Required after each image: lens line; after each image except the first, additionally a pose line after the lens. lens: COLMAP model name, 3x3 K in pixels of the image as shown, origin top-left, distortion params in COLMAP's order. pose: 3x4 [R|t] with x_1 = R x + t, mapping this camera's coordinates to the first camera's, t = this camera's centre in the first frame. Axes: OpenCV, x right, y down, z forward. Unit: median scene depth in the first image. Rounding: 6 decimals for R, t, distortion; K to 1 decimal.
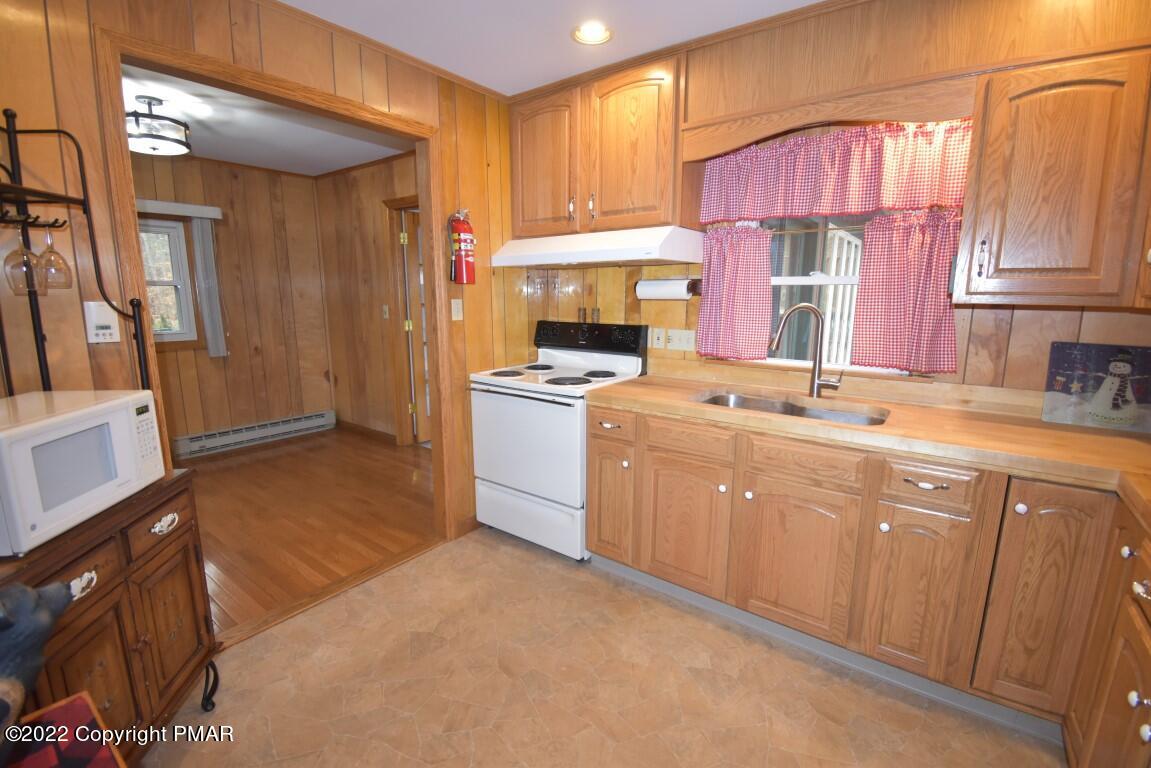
lens RADIAL K [[502.9, 0, 579.2], [0, 502.9, 387.0], [0, 0, 1]] dist [0.009251, -0.017448]
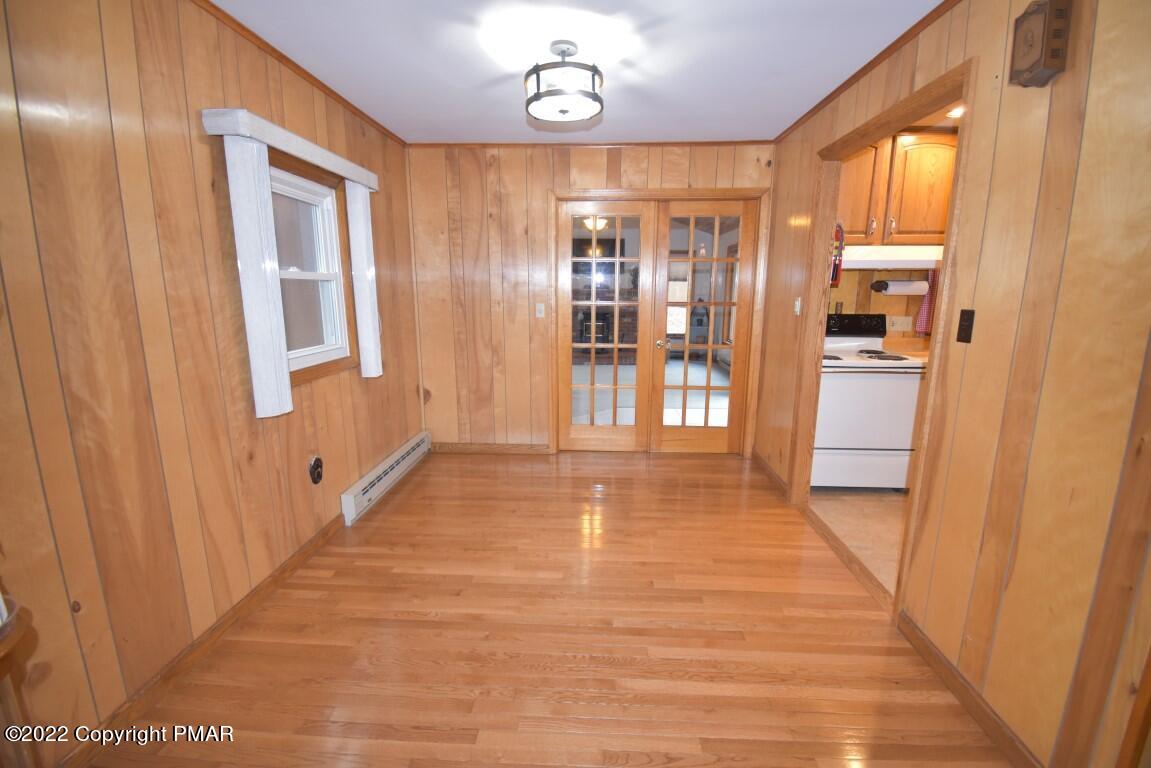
lens RADIAL K [[502.9, 0, 577.5], [0, 502.9, 387.7], [0, 0, 1]] dist [0.009251, -0.017448]
pose [[0.828604, -0.110701, 0.548782, -1.263720], [0.101391, 0.993719, 0.047364, -0.069471], [-0.550578, 0.016395, 0.834623, 0.305144]]
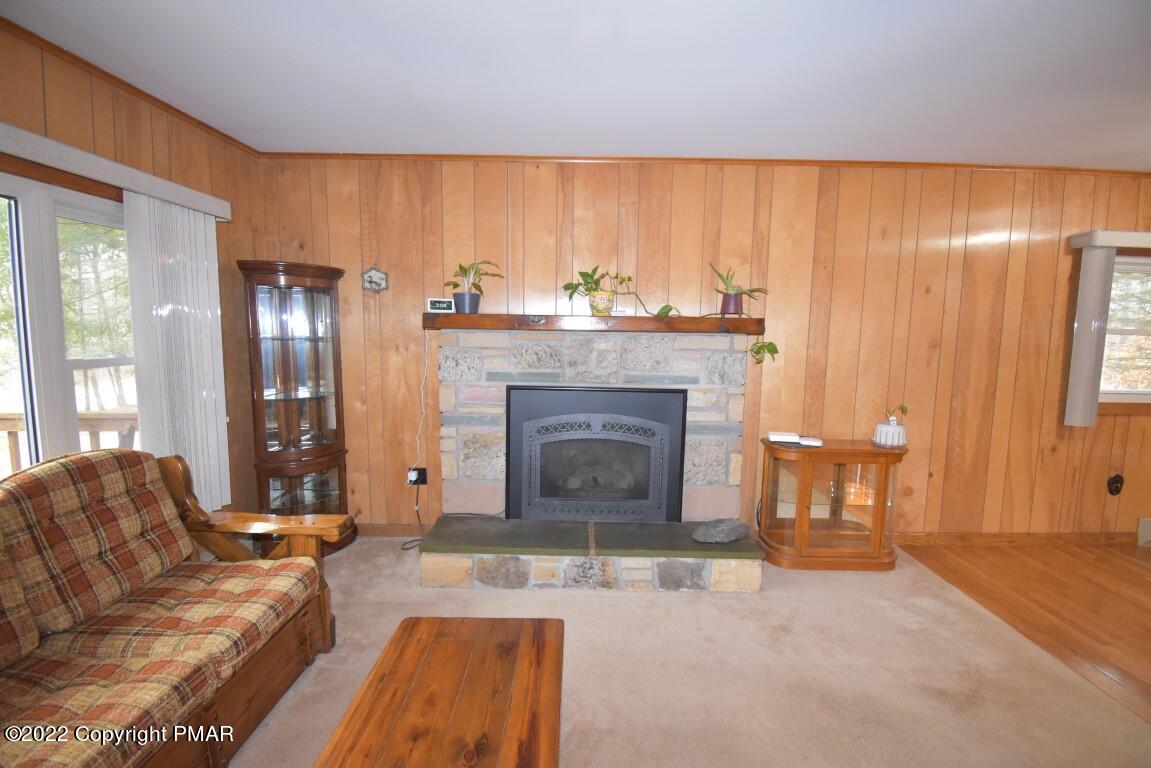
lens RADIAL K [[502.9, 0, 576.0], [0, 502.9, 387.6], [0, 0, 1]] dist [0.009251, -0.017448]
pose [[0.588713, 0.093537, -0.802912, -1.013004], [-0.154799, 0.987945, 0.001591, 0.044197], [0.793381, 0.123353, 0.596096, -0.338348]]
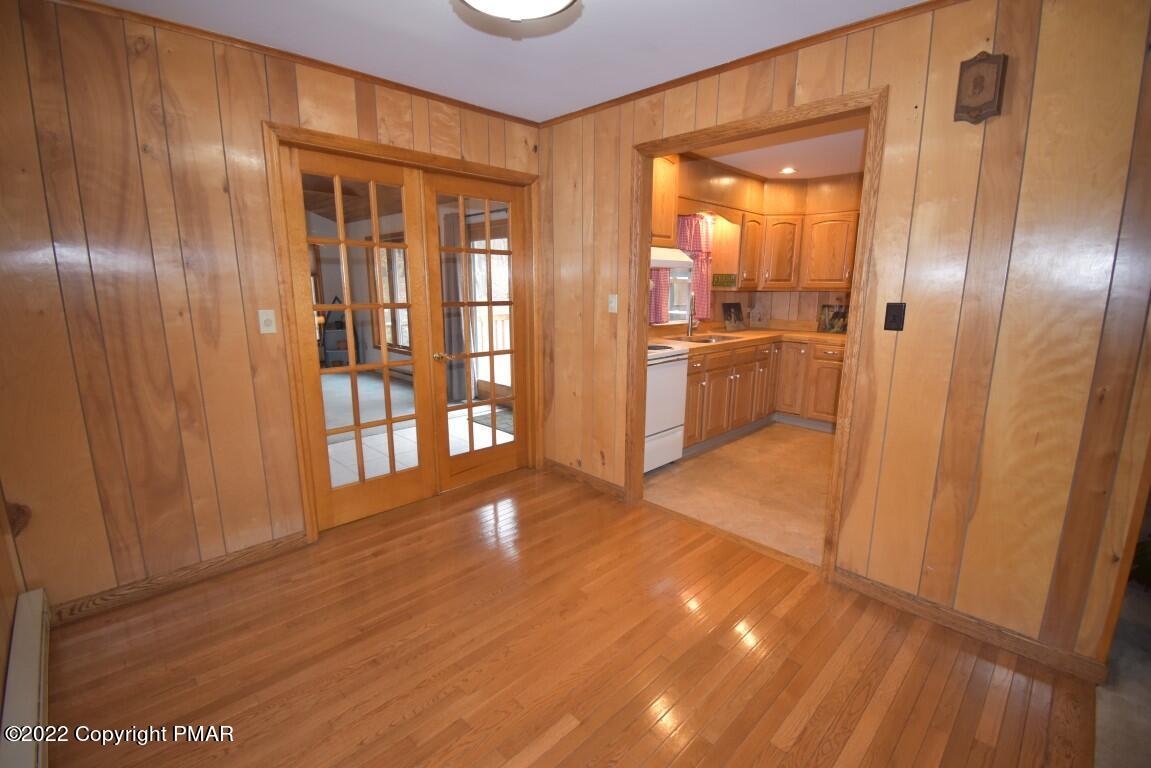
lens RADIAL K [[502.9, 0, 574.1], [0, 502.9, 387.5], [0, 0, 1]] dist [0.009251, -0.017448]
pose [[0.152358, -0.199706, 0.967938, -1.322728], [0.176950, 0.969059, 0.172084, -0.171998], [-0.972356, 0.145058, 0.182982, 0.868437]]
